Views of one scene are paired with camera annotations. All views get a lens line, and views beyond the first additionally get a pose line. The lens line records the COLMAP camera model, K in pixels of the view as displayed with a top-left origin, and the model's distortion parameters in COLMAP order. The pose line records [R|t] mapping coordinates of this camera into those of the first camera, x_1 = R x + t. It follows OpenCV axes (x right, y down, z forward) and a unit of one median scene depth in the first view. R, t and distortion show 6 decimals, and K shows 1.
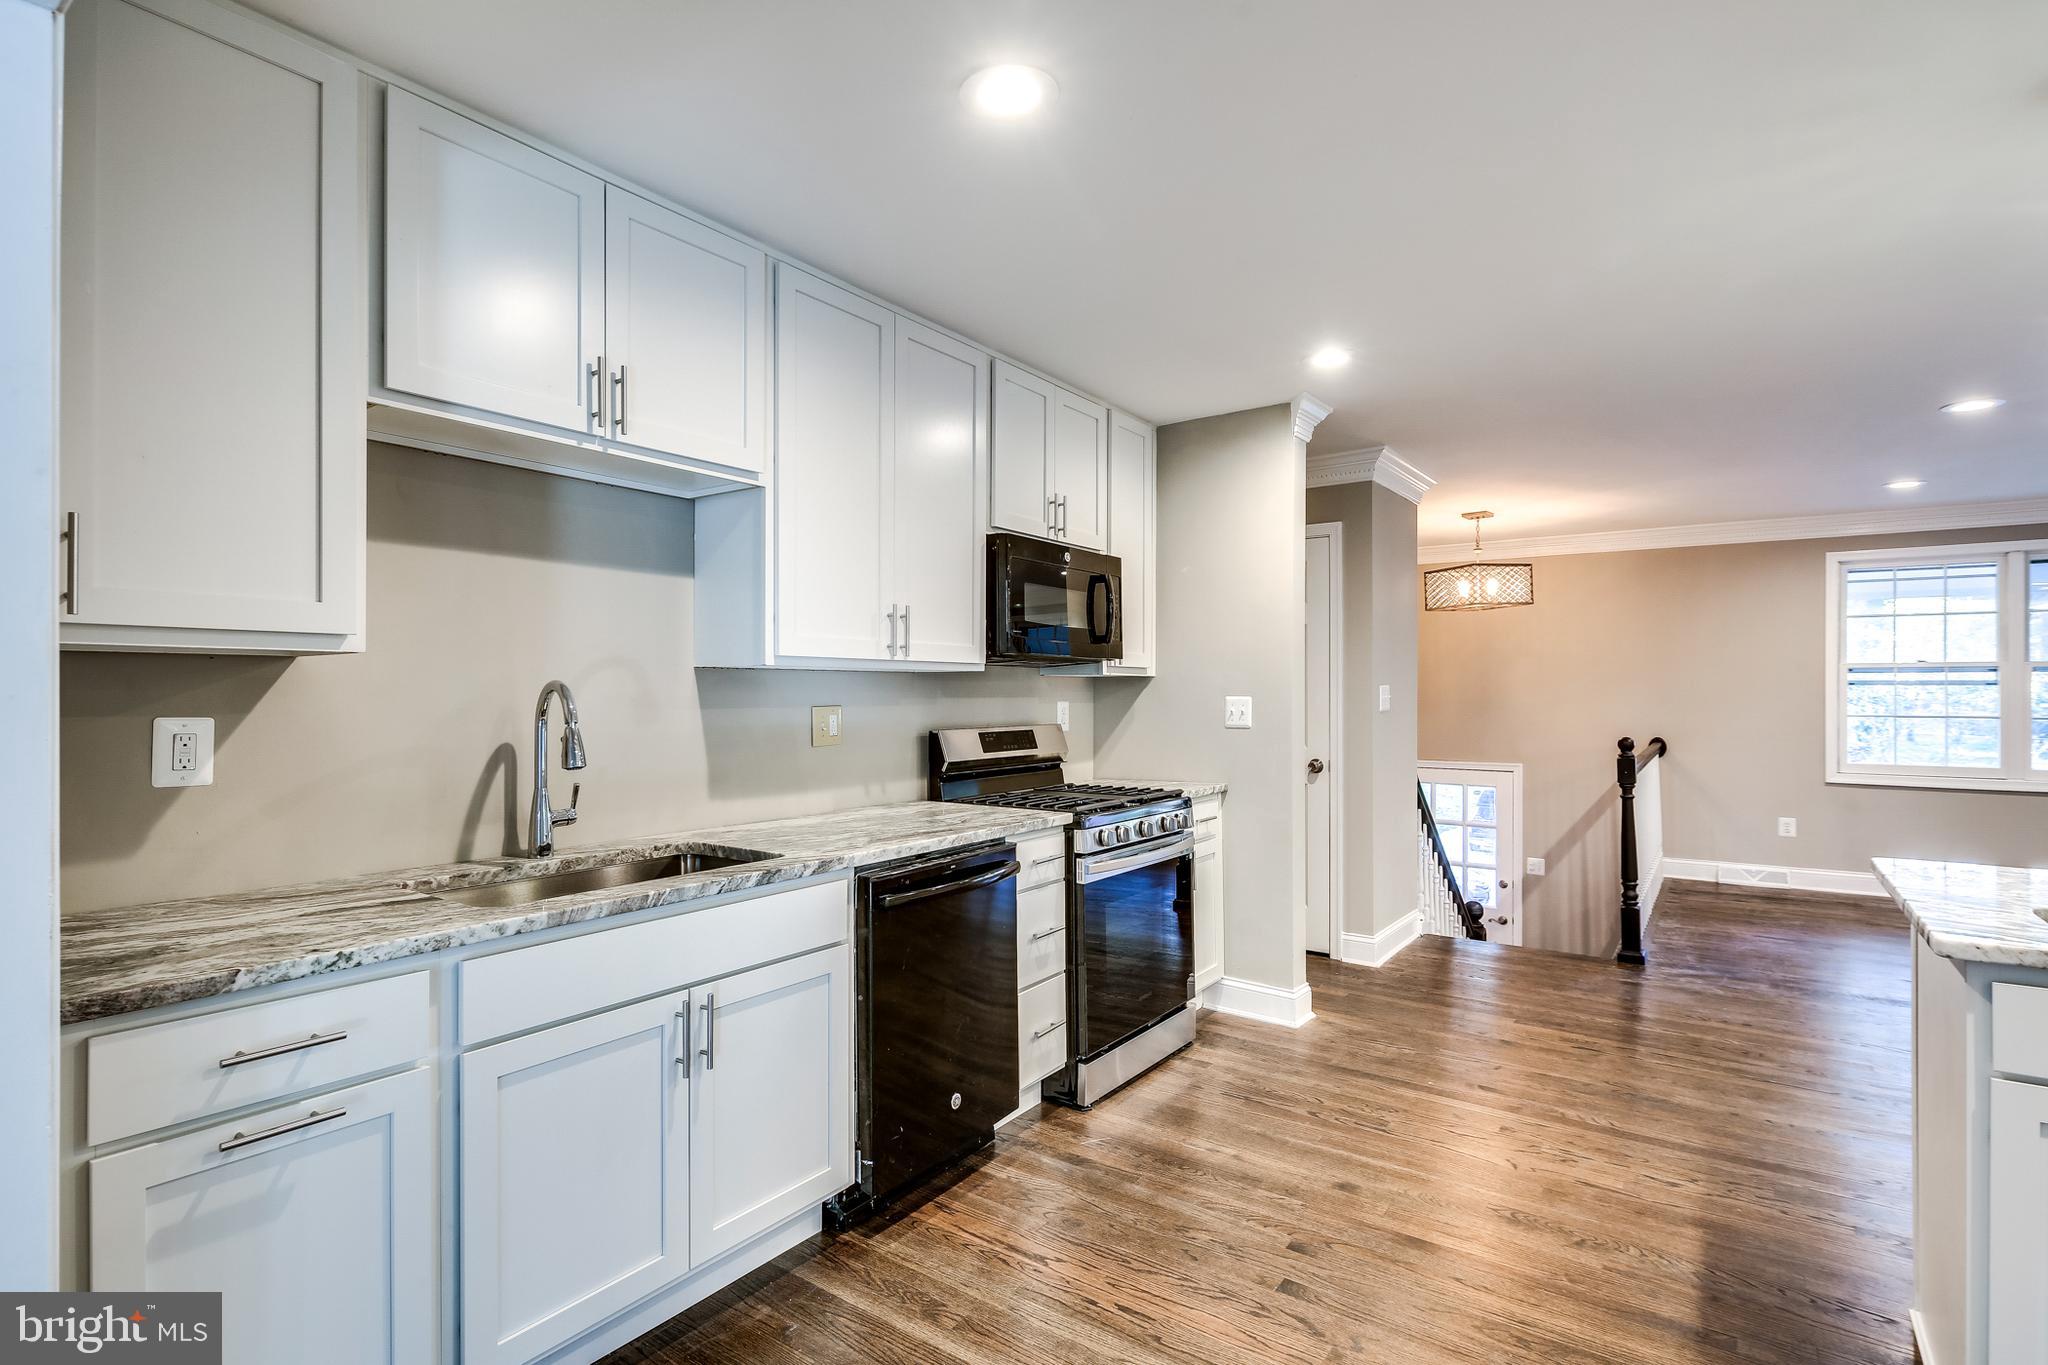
lens RADIAL K [[1006.2, 0, 1030.5], [0, 1006.2, 680.0], [0, 0, 1]] dist [-0.000961, -0.001577]
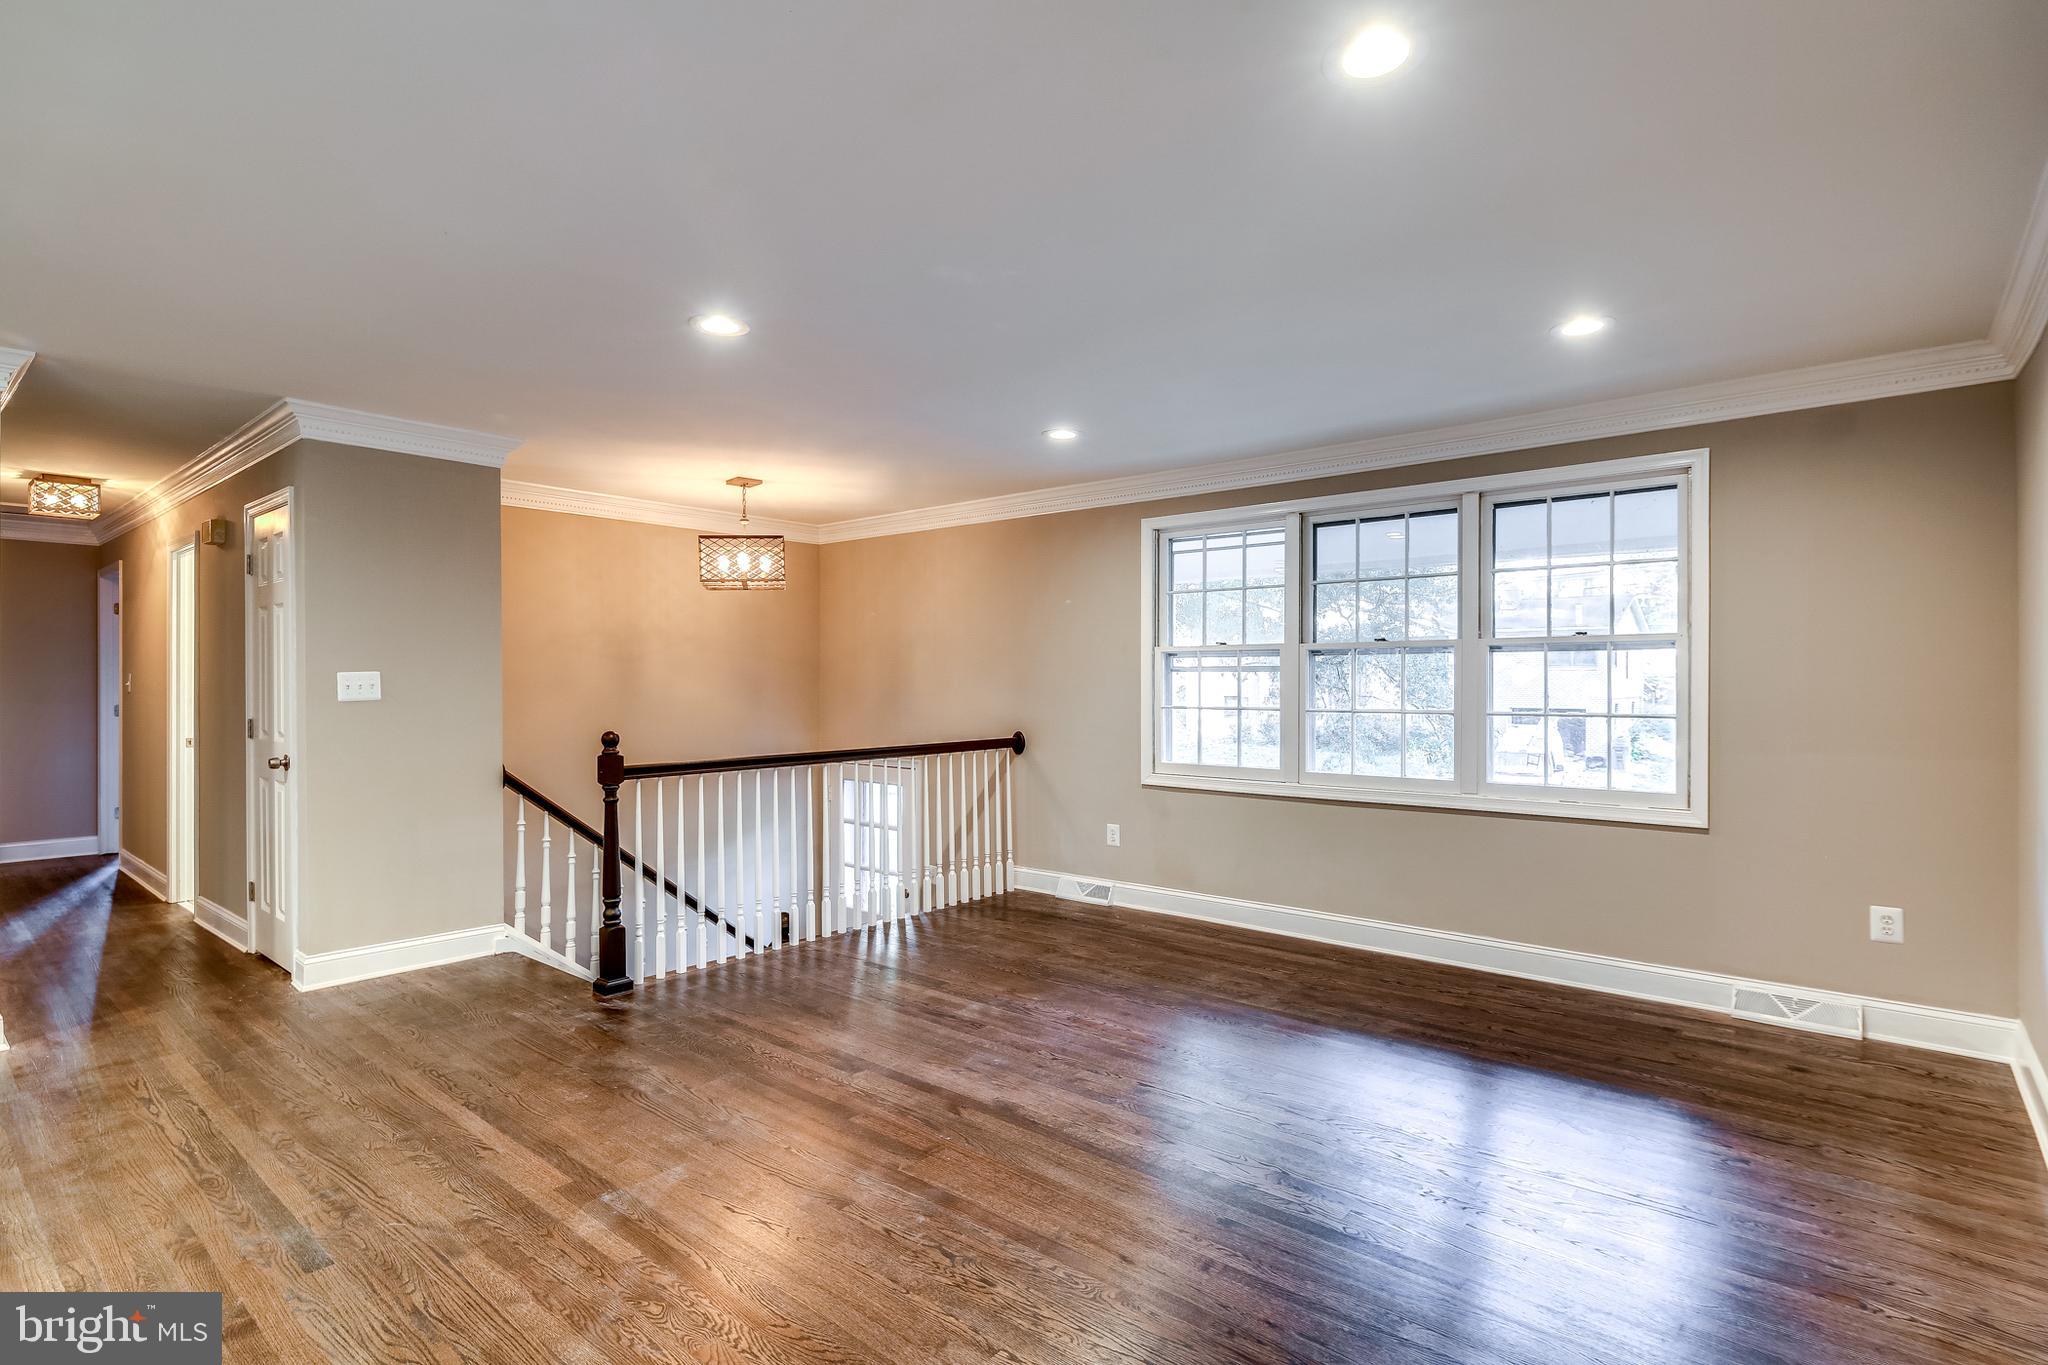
lens RADIAL K [[1006.2, 0, 1030.0], [0, 1006.2, 683.8], [0, 0, 1]] dist [-0.000961, -0.001577]
pose [[0.997541, -0.000366, -0.070081, 0.802777], [0.001026, 0.999955, 0.009384, 0.007299], [0.070075, -0.009433, 0.997497, 0.132842]]
